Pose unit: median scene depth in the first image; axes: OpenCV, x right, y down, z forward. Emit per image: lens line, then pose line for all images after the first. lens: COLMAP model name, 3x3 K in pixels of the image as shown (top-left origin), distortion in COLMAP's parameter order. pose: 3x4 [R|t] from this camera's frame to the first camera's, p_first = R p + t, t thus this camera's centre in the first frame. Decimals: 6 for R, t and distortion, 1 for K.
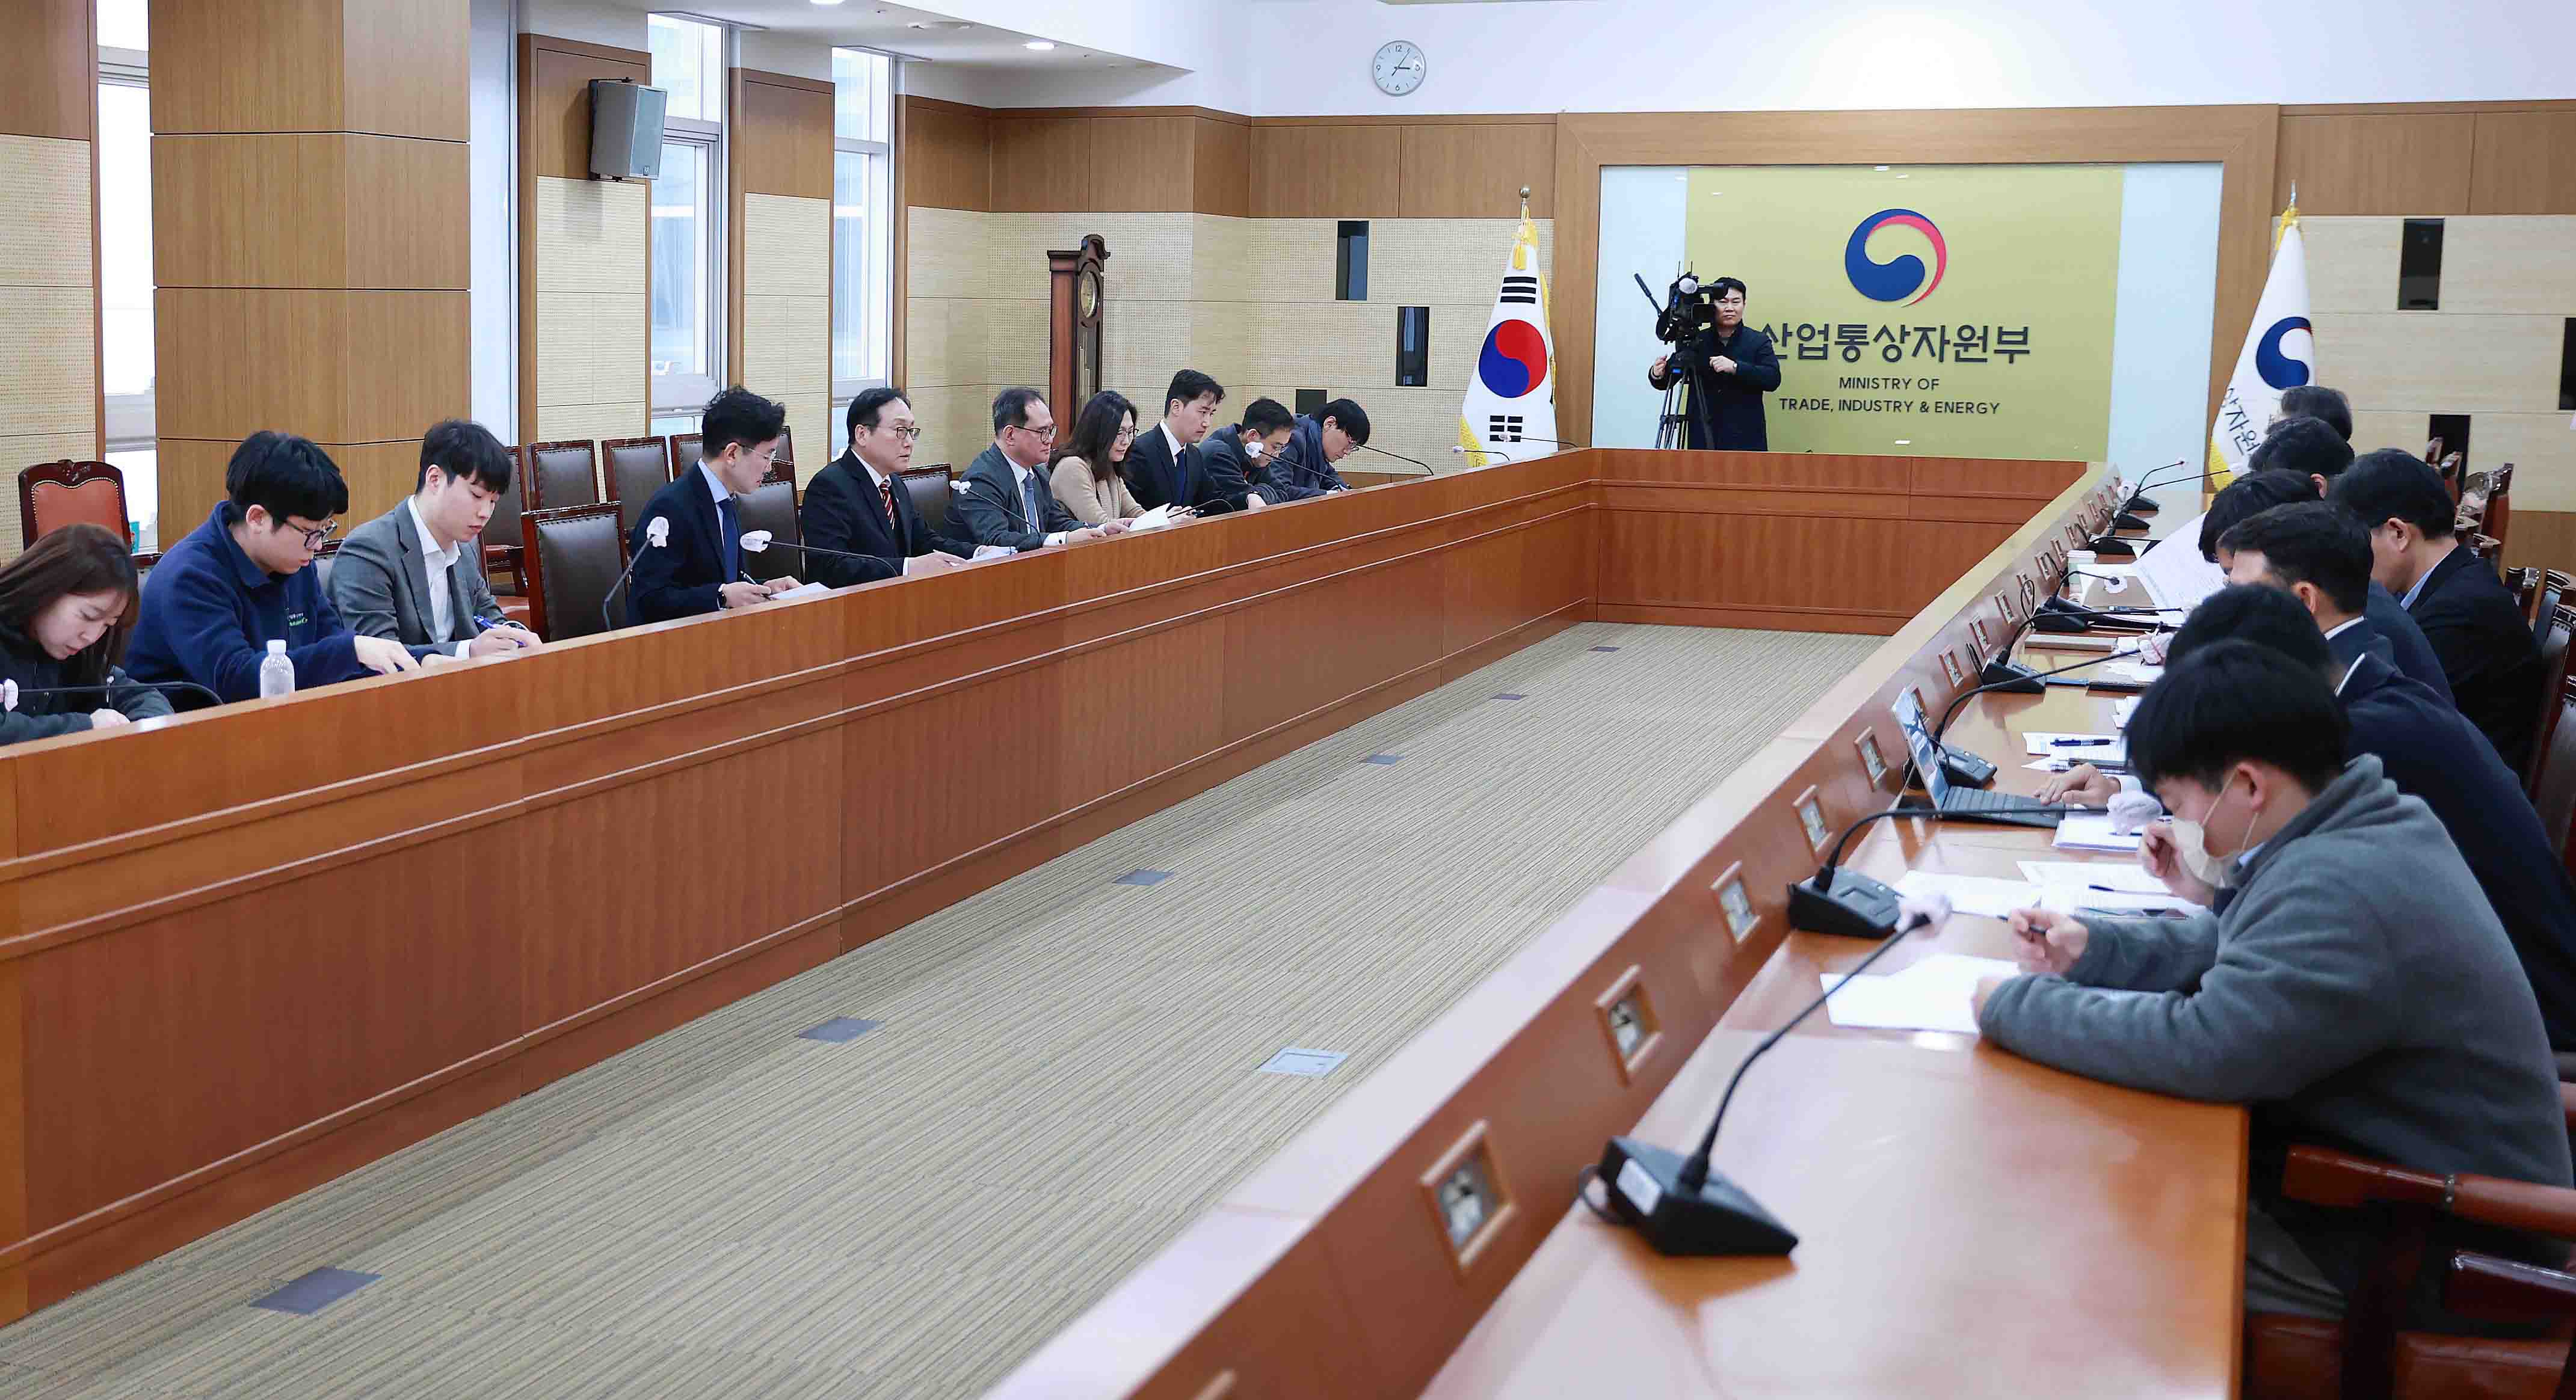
lens RADIAL K [[2751.8, 0, 1285.8], [0, 2751.8, 698.4], [0, 0, 1]] dist [0.010116, 0.000000]
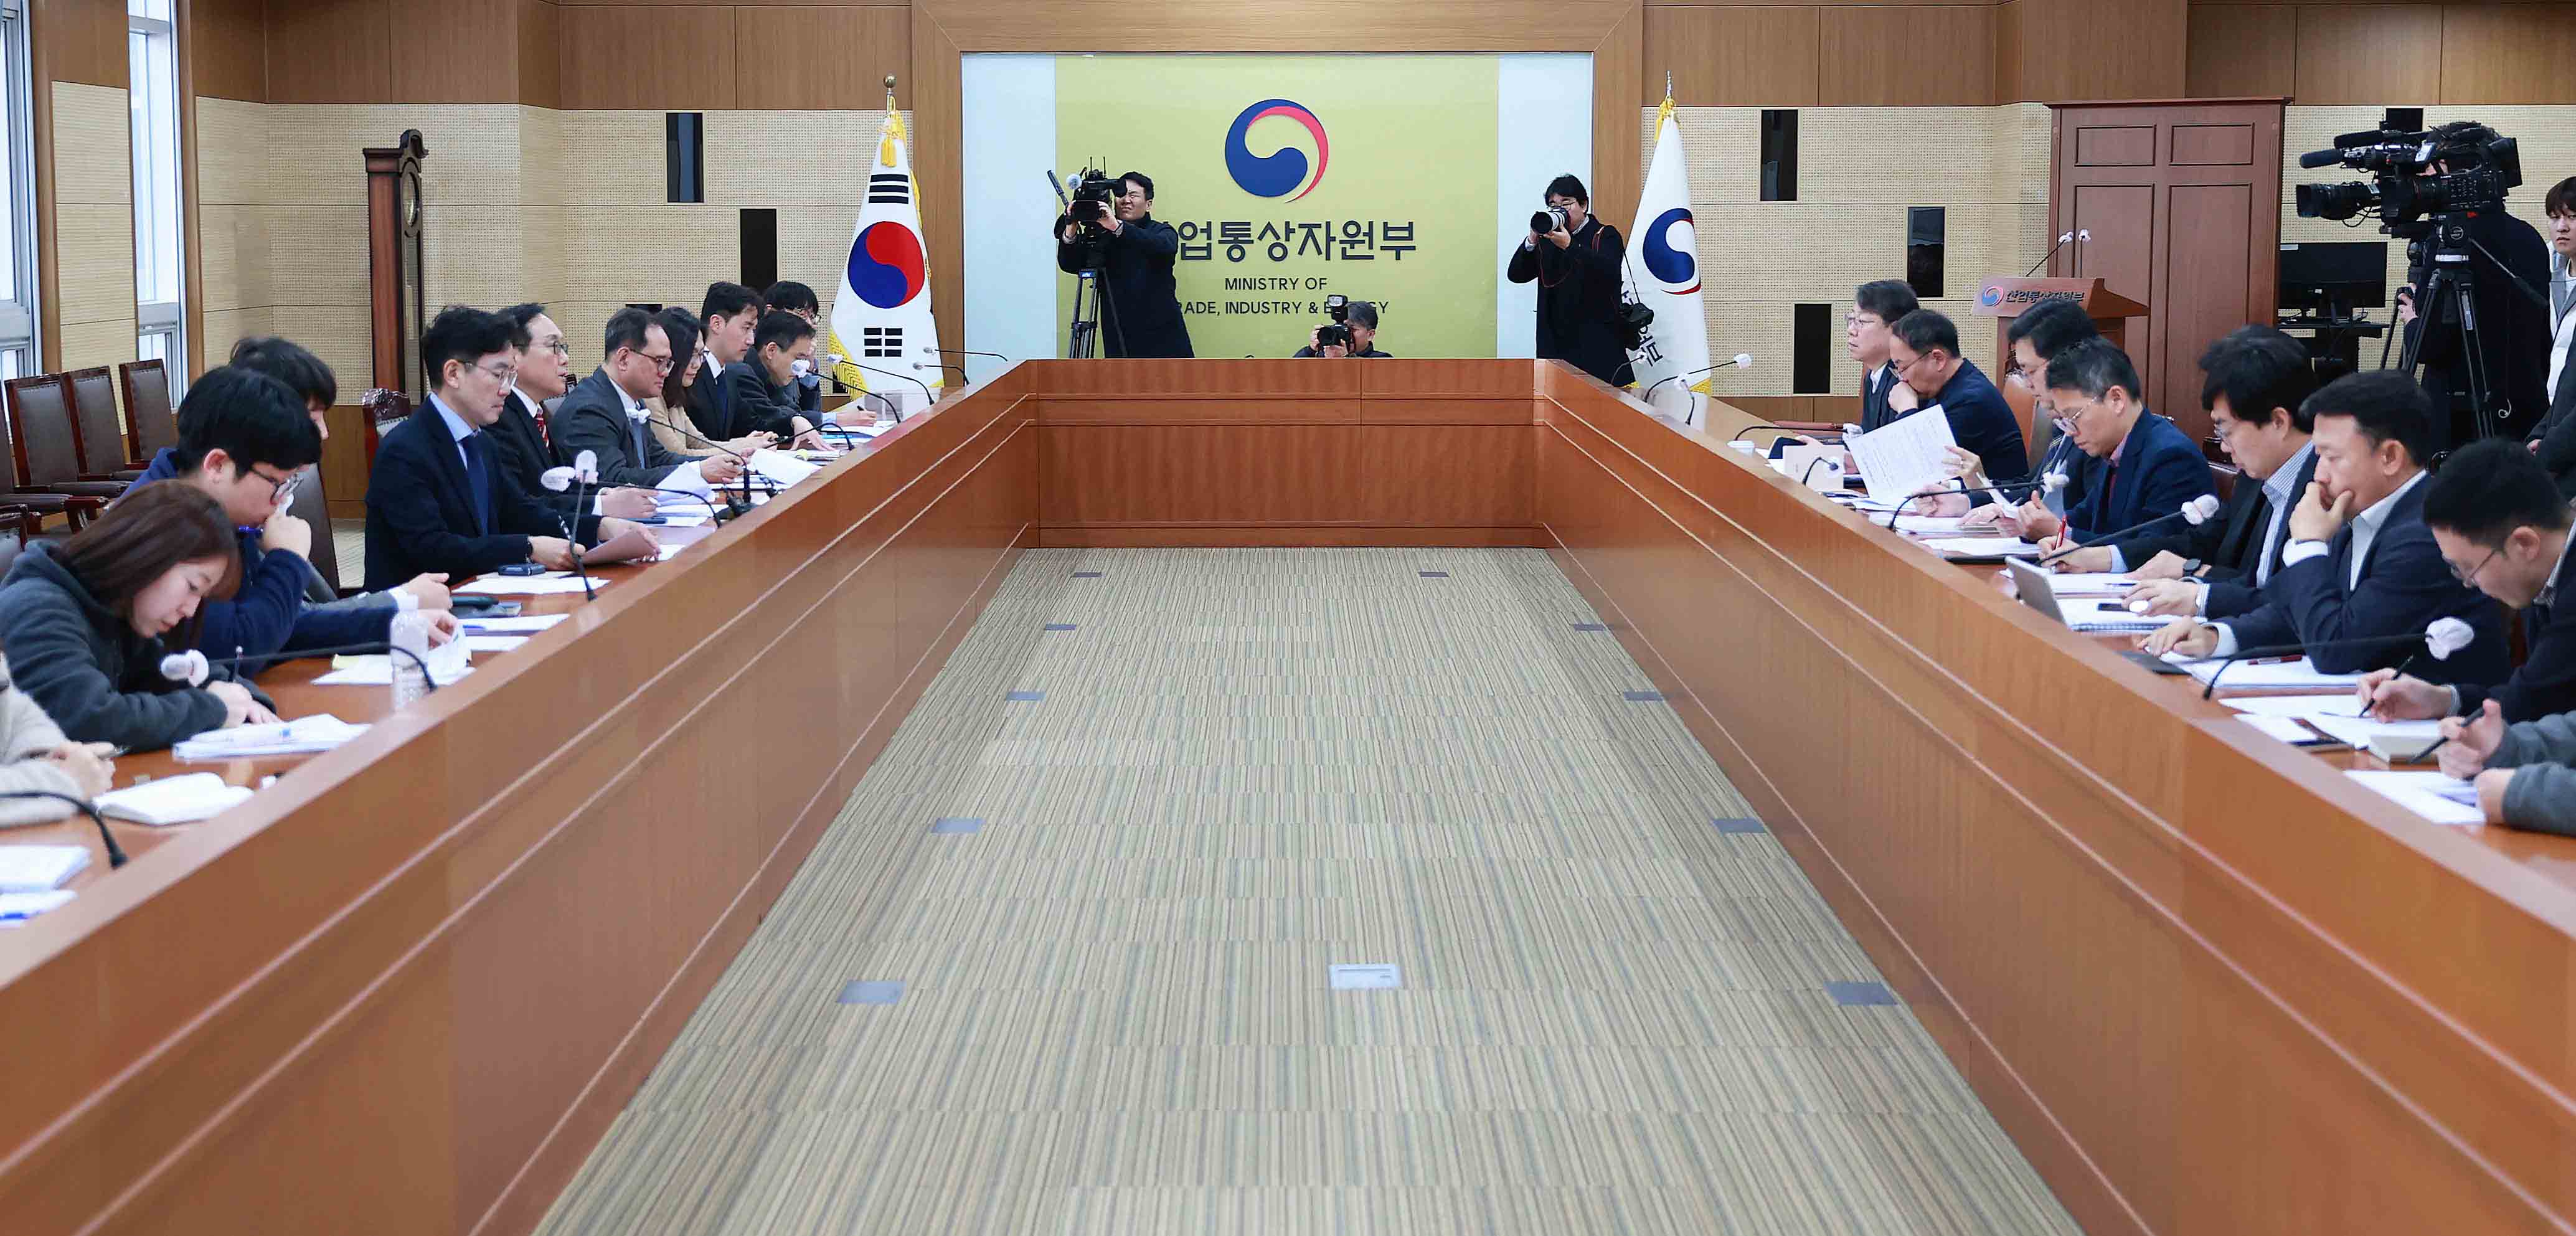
lens RADIAL K [[3157.7, 0, 1289.9], [0, 3157.7, 613.1], [0, 0, 1]] dist [0.004499, 0.000000]
pose [[0.940608, -0.055354, 0.334952, -0.147237], [0.059617, 0.998218, -0.002449, 0.001376], [-0.334220, 0.022272, 0.942232, -0.020397]]
